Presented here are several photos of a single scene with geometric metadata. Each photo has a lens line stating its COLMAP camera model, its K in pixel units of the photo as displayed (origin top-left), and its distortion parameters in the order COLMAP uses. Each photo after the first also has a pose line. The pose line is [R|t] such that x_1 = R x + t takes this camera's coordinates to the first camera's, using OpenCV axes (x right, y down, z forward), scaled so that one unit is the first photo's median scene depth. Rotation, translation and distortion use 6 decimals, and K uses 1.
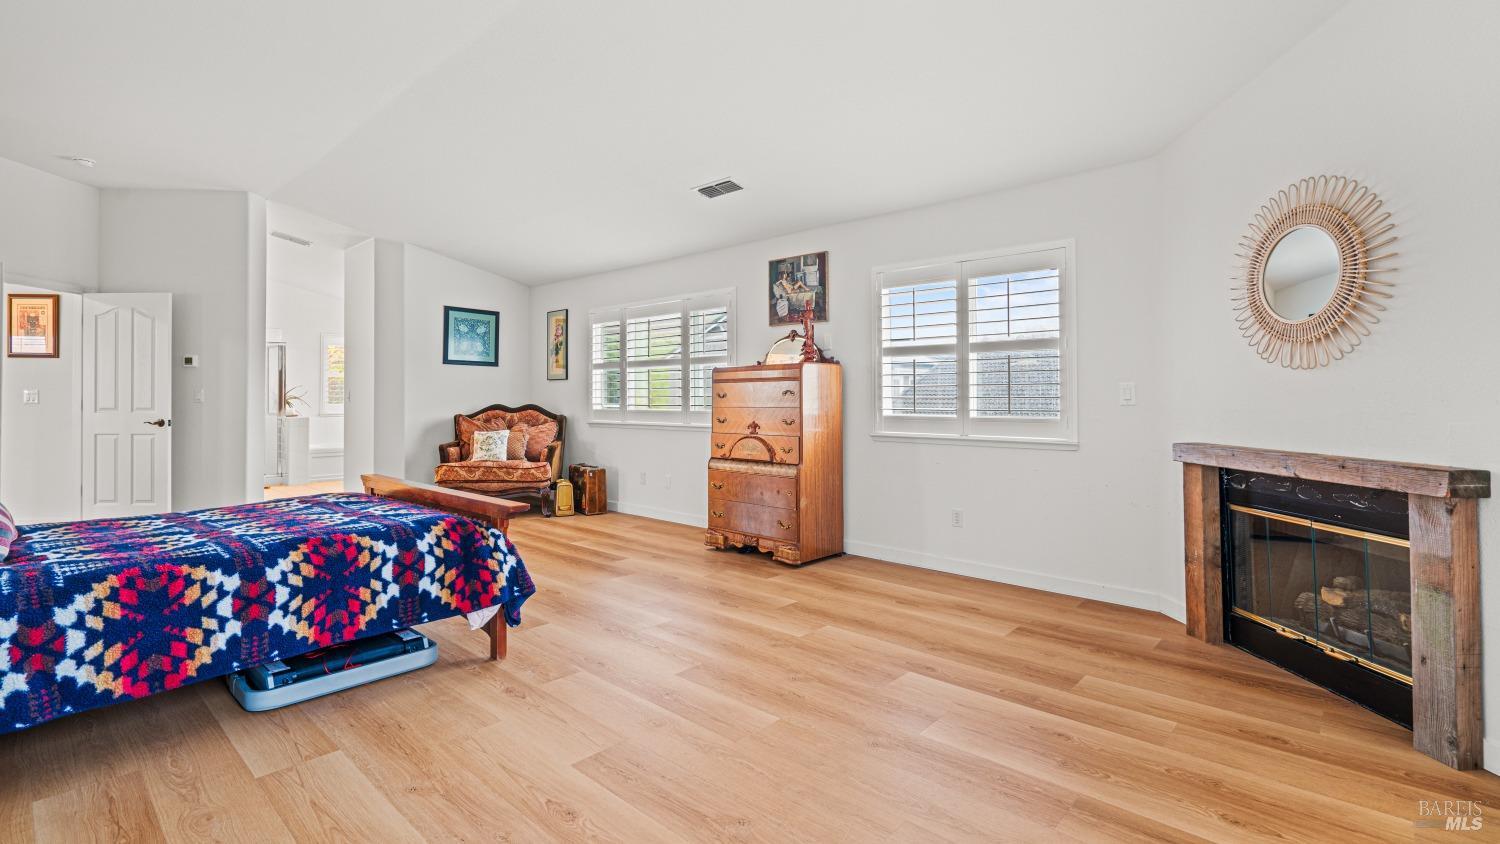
lens RADIAL K [[680.5, 0, 760.5], [0, 680.5, 405.6], [0, 0, 1]] dist [-0.000496, 0.000084]
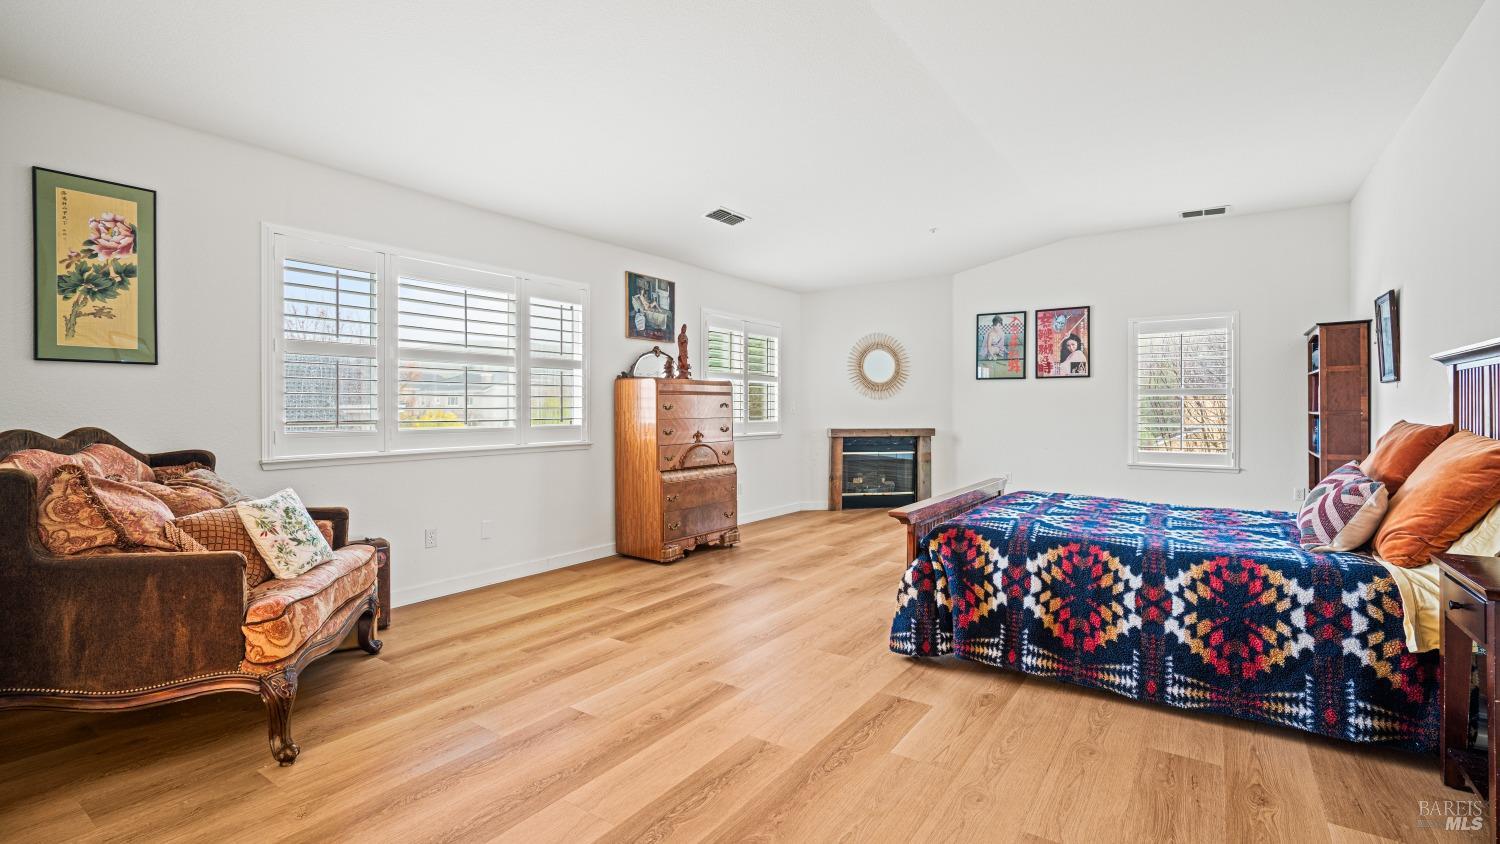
lens RADIAL K [[680.5, 0, 758.7], [0, 680.5, 414.8], [0, 0, 1]] dist [-0.000496, 0.000084]
pose [[-0.130142, -0.013944, 0.991397, -1.054046], [0.006265, 0.999870, 0.014885, -0.017859], [-0.991476, 0.008149, -0.130038, 0.993038]]
